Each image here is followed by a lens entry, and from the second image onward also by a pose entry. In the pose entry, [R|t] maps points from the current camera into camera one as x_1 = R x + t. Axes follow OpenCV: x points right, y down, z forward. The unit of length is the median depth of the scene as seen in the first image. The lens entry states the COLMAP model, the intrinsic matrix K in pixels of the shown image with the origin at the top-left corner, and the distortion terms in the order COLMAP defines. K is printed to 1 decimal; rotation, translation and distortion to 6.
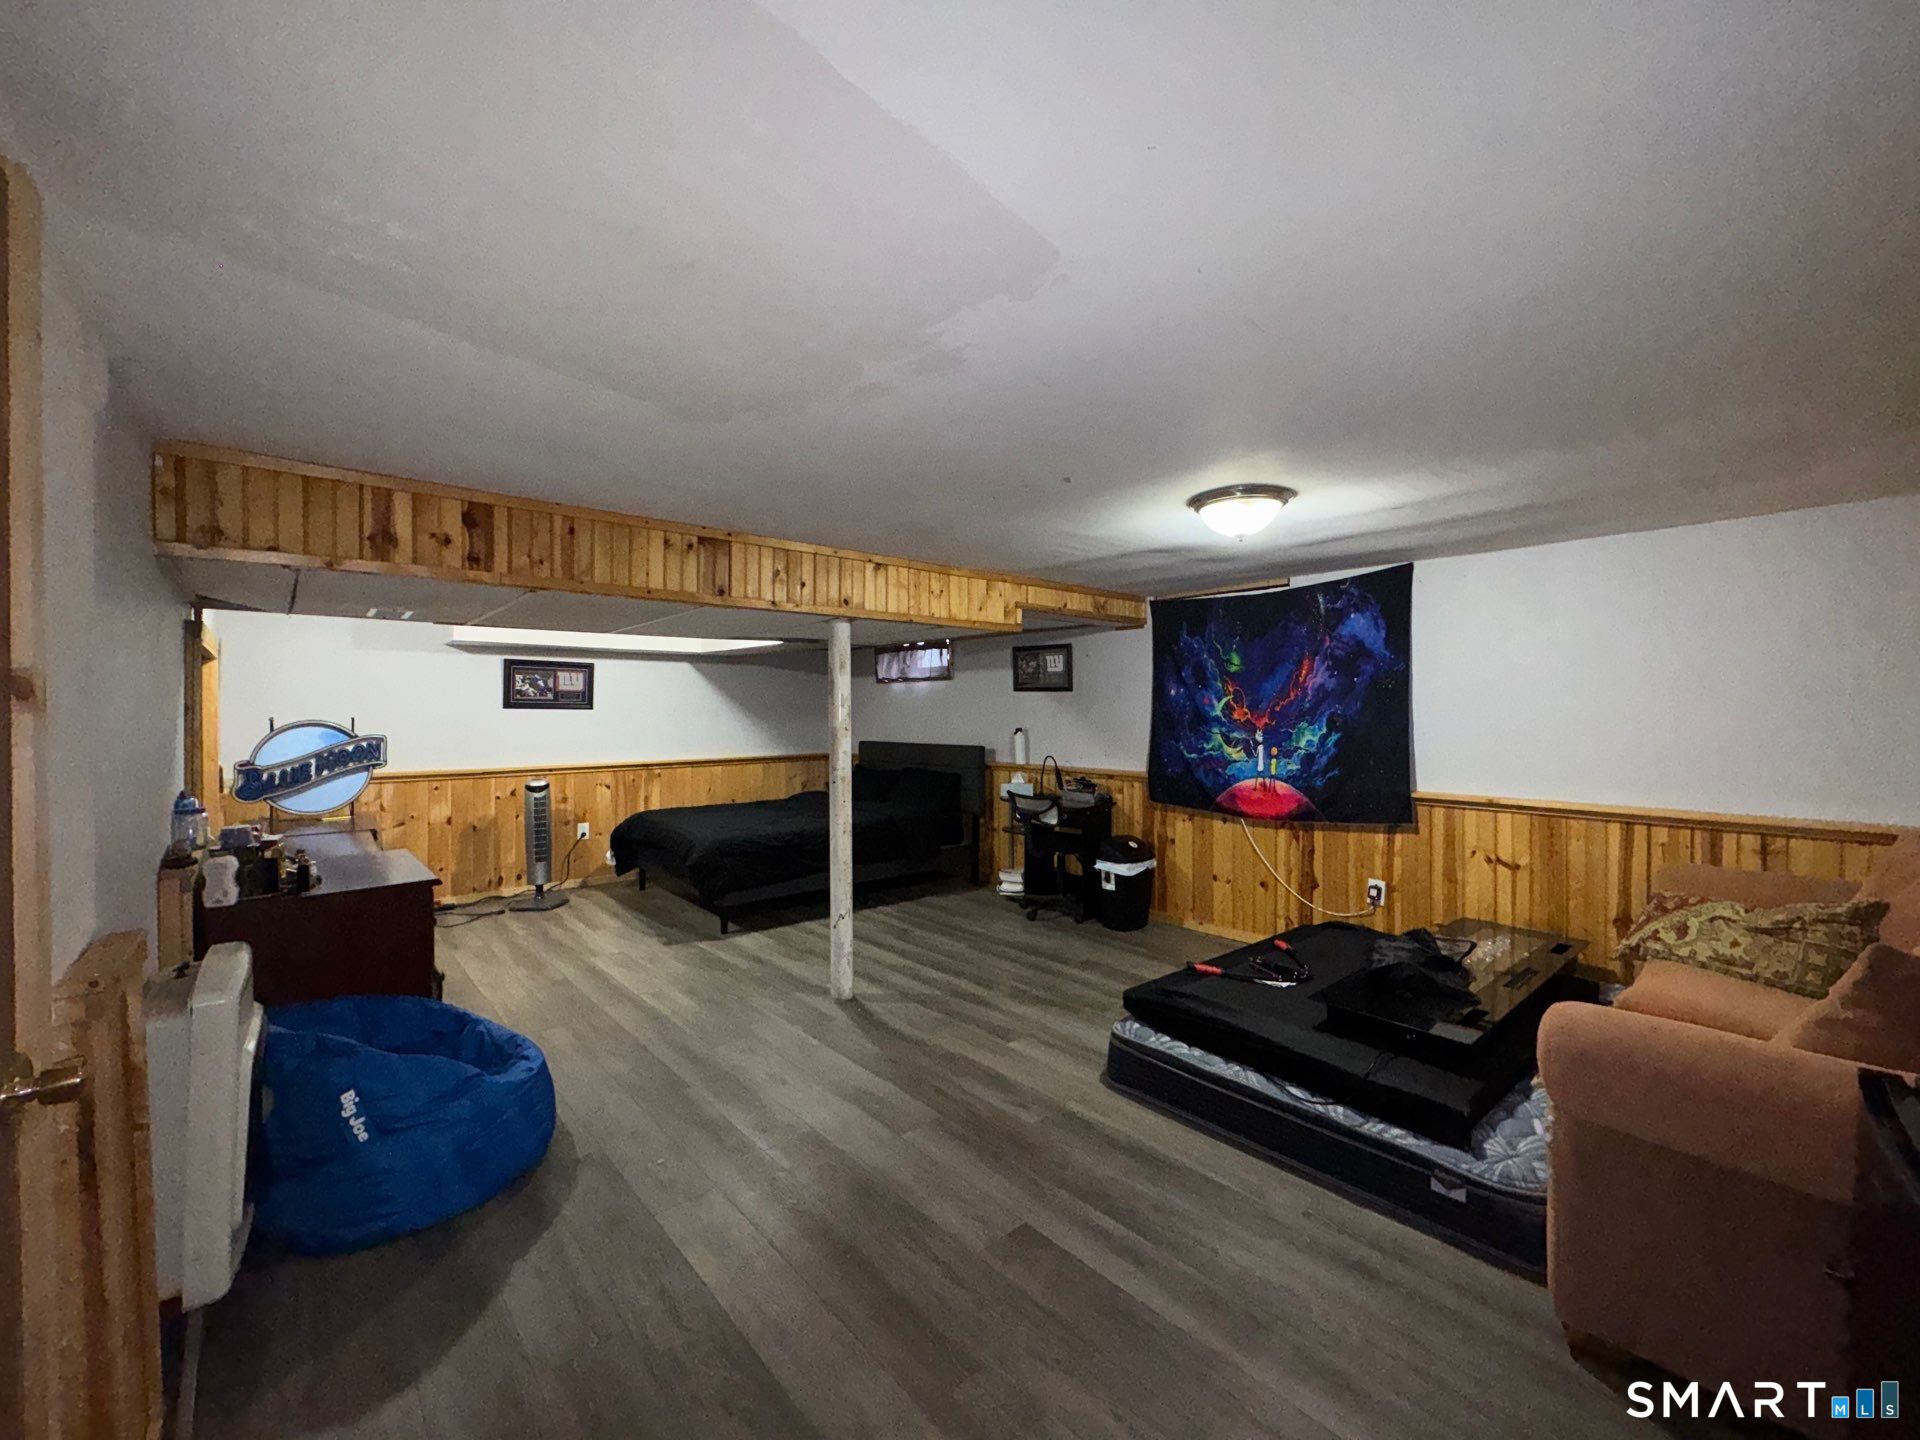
lens RADIAL K [[763.3, 0, 953.5], [0, 763.3, 717.5], [0, 0, 1]] dist [-0.002019, 0.000525]
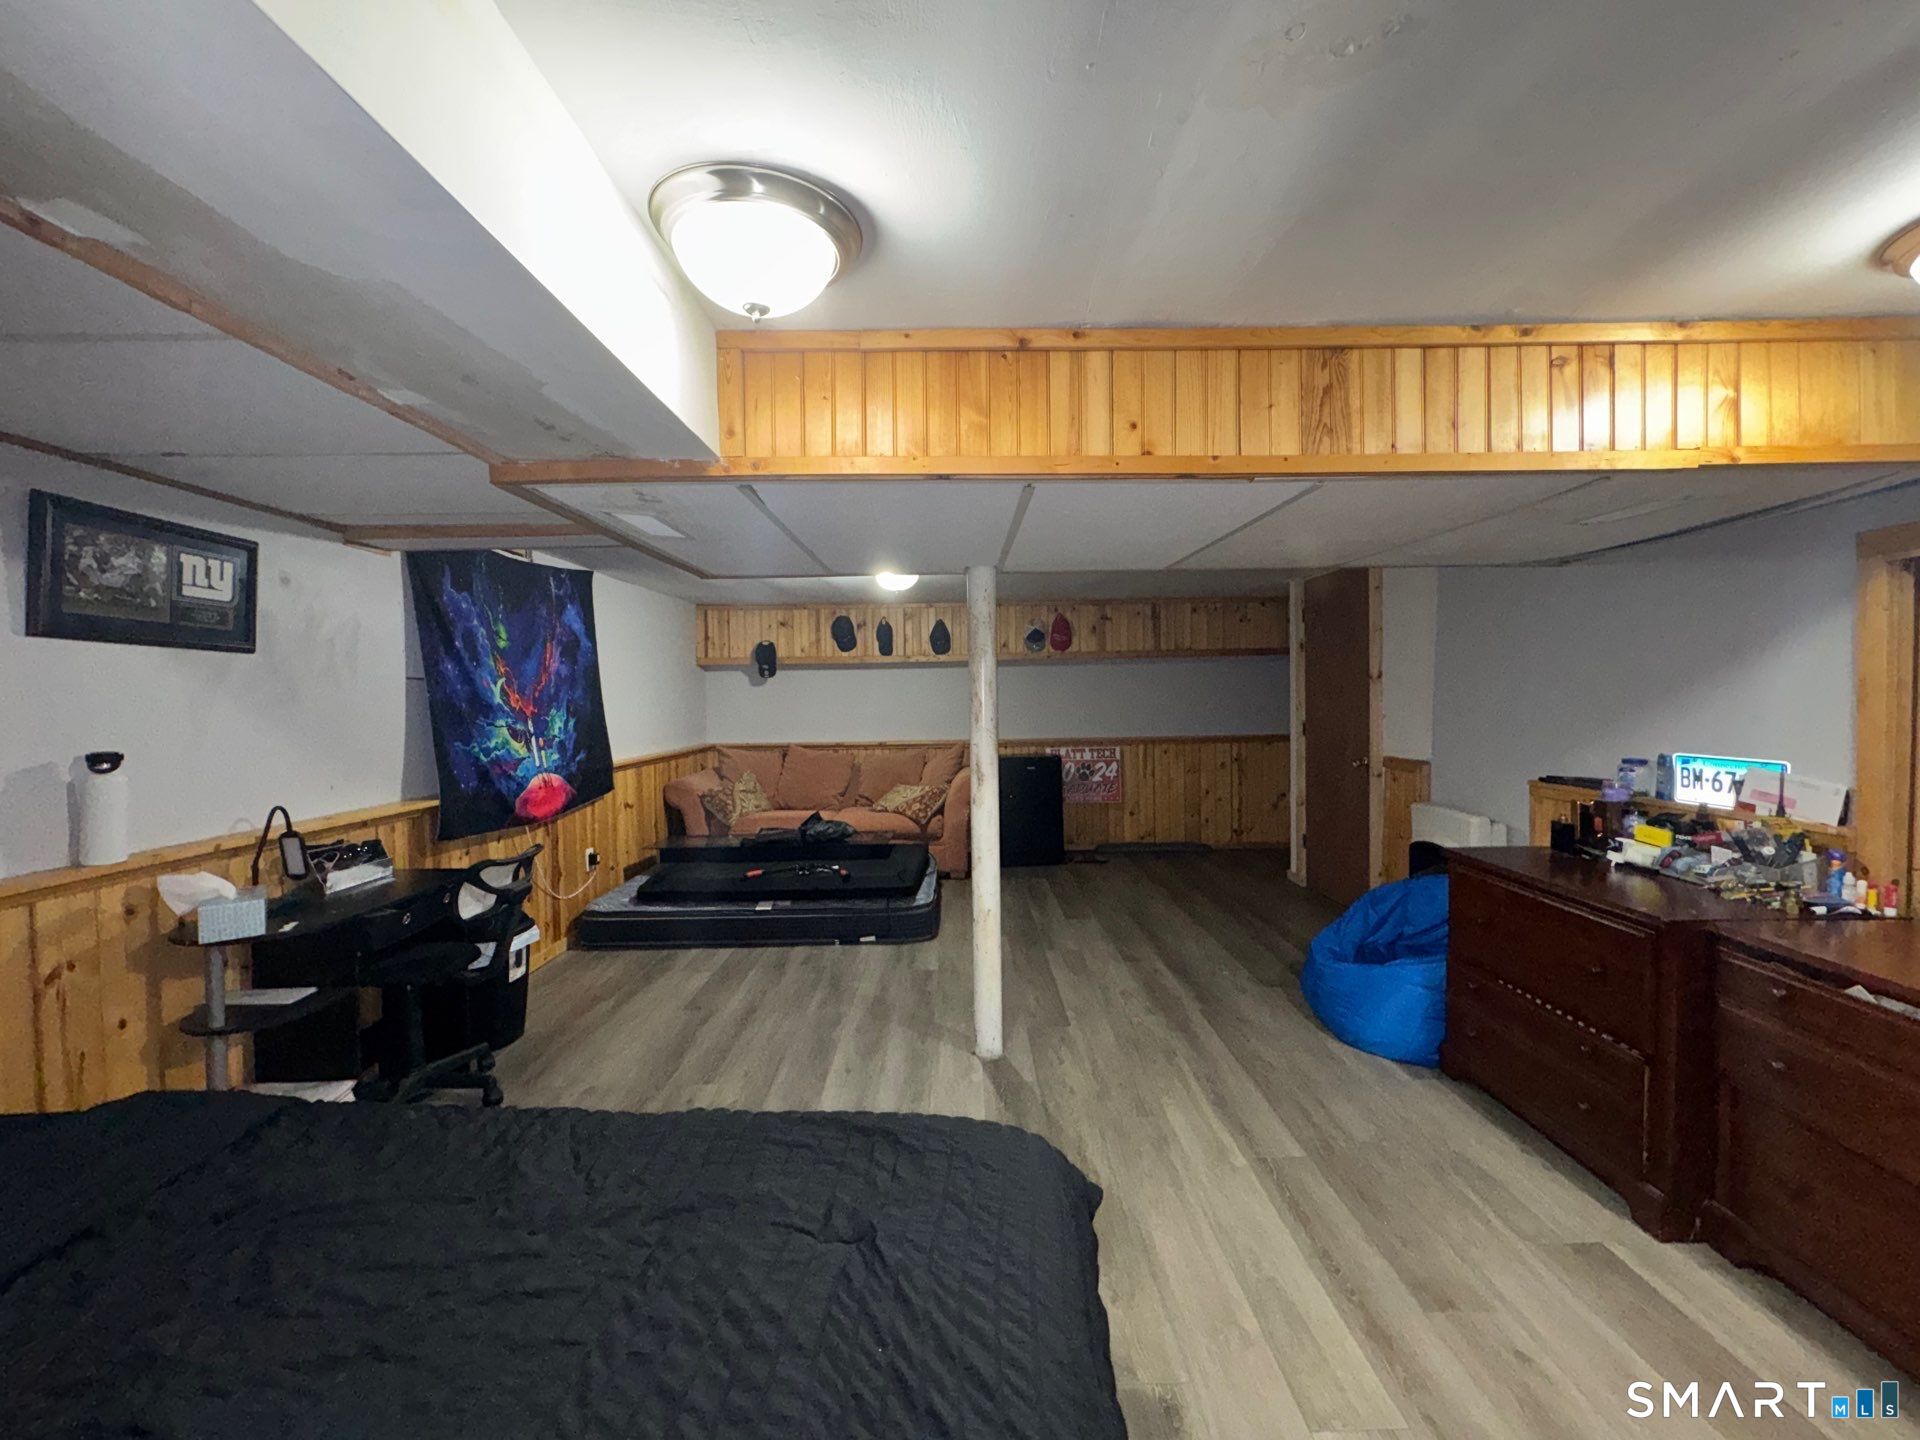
lens RADIAL K [[763.3, 0, 967.2], [0, 763.3, 708.1], [0, 0, 1]] dist [-0.002019, 0.000525]
pose [[-0.755558, 0.003679, 0.655072, -0.518112], [0.027376, 0.999288, 0.025962, -0.004676], [-0.654510, 0.037549, -0.755120, 1.284153]]
